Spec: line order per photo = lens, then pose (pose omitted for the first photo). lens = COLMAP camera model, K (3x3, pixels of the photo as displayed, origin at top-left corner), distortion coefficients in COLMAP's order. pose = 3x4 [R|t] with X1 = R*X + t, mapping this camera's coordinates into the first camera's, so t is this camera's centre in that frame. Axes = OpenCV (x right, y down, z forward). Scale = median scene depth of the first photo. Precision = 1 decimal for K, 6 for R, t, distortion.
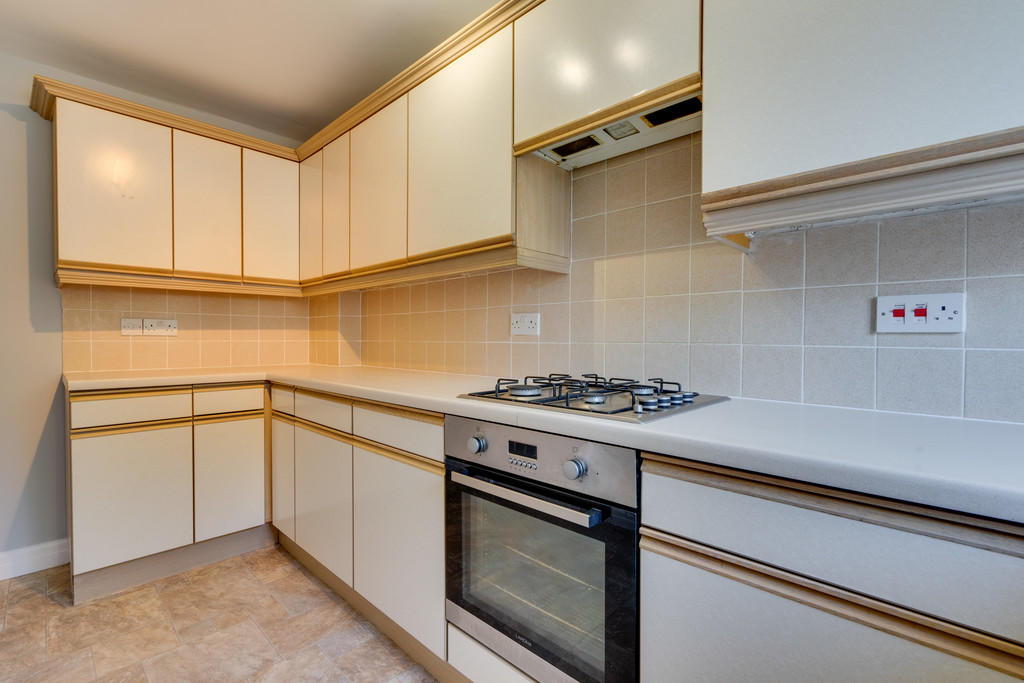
lens RADIAL K [[467.8, 0, 517.6], [0, 467.8, 338.5], [0, 0, 1]] dist [0.020833, 0.000199]
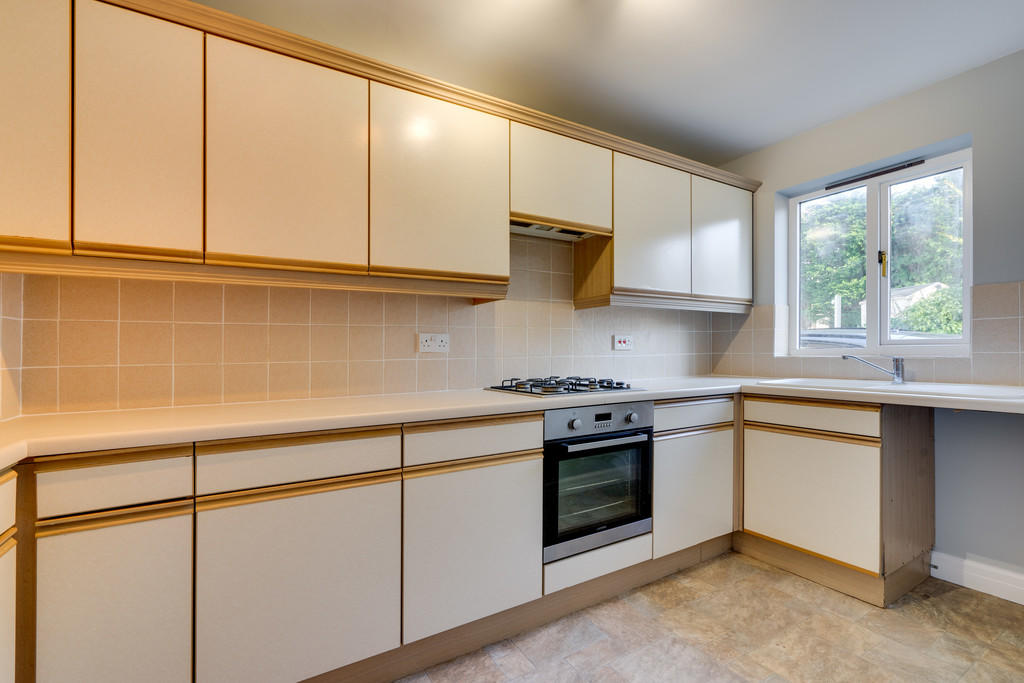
lens RADIAL K [[467.8, 0, 516.8], [0, 467.8, 347.1], [0, 0, 1]] dist [0.020833, 0.000199]
pose [[0.252939, 0.004338, 0.967473, -1.323293], [0.014894, 0.999854, -0.008377, -0.009820], [-0.967368, 0.016528, 0.252837, 0.654309]]
